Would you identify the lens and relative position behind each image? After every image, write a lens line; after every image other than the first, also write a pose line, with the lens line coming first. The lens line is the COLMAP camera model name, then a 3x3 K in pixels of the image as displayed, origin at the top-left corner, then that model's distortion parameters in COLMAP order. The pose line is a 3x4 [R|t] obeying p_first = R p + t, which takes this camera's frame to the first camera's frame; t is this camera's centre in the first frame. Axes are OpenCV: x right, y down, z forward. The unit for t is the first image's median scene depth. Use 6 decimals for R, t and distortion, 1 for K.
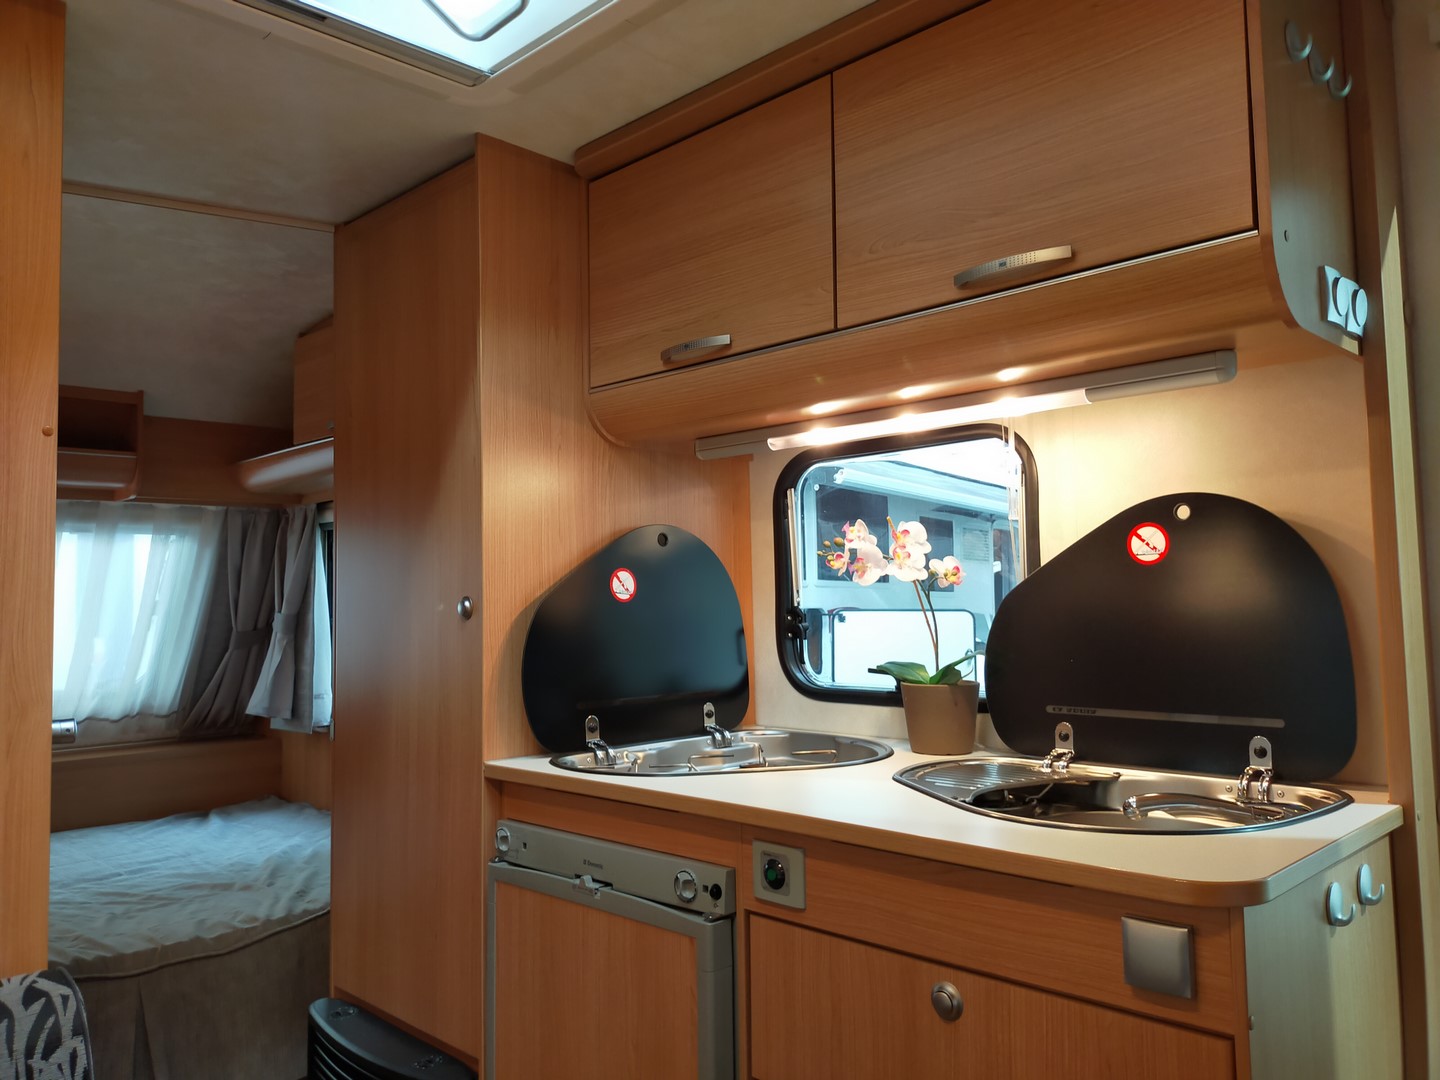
lens RADIAL K [[1072.7, 0, 722.0], [0, 1072.7, 539.1], [0, 0, 1]] dist [0.095348, -0.134618]
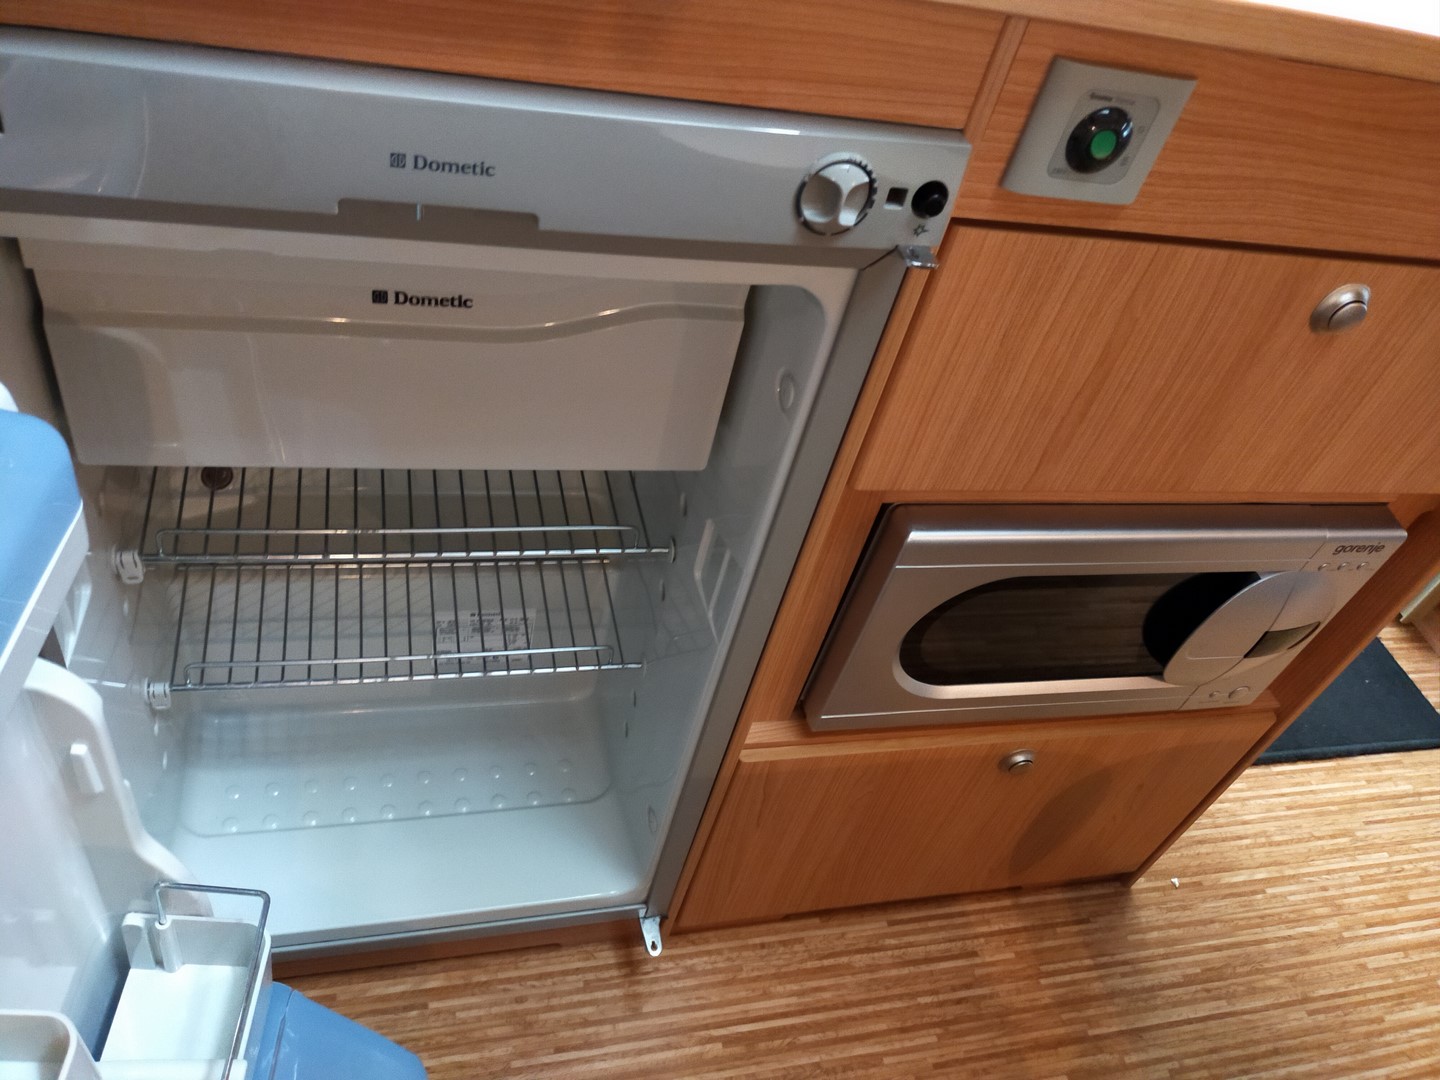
lens RADIAL K [[1093.3, 0, 723.3], [0, 1093.3, 539.5], [0, 0, 1]] dist [0.057128, -0.086972]
pose [[0.517433, -0.497814, 0.696021, -0.395873], [-0.269970, 0.676865, 0.684813, 0.163016], [-0.812022, -0.542250, 0.215837, 0.941276]]
